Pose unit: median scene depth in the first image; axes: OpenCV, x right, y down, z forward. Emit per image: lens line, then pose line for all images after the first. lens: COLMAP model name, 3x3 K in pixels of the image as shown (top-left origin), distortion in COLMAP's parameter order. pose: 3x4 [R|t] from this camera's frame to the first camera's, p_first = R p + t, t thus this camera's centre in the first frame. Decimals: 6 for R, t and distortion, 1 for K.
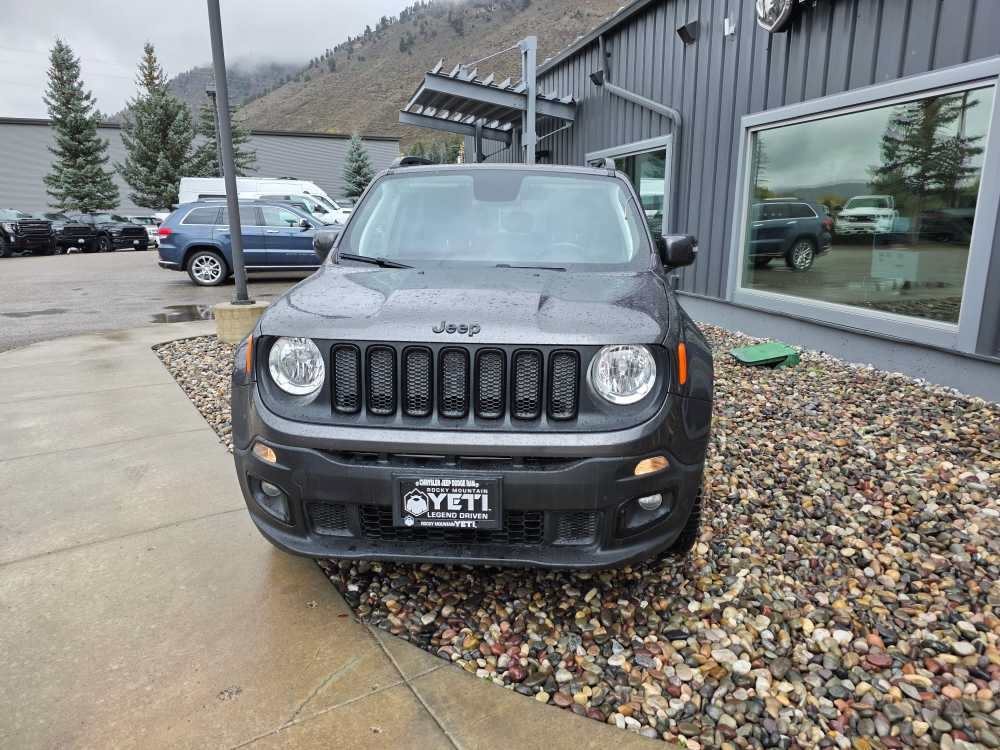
lens RADIAL K [[688.8, 0, 518.3], [0, 688.8, 368.7], [0, 0, 1]] dist [0.058716, -0.051747]
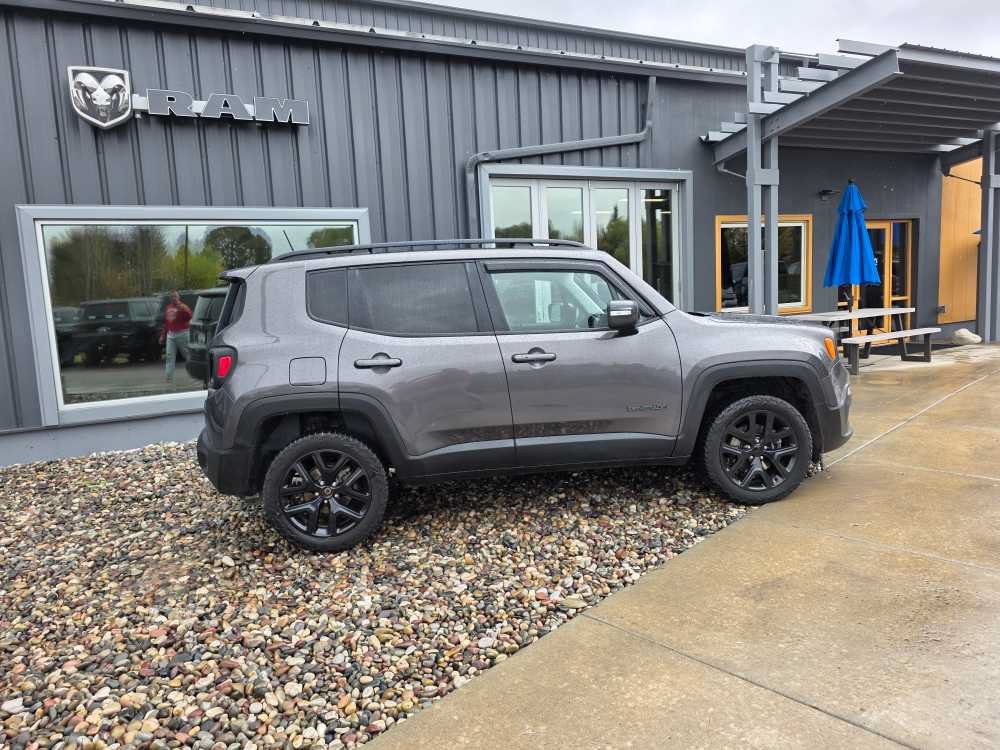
lens RADIAL K [[687.1, 0, 514.0], [0, 687.1, 359.7], [0, 0, 1]] dist [0.055167, -0.053093]
pose [[-0.203201, -0.074380, 0.976308, -0.392752], [0.268851, 0.954547, 0.128679, -0.087417], [-0.941503, 0.288629, -0.173967, 0.414194]]
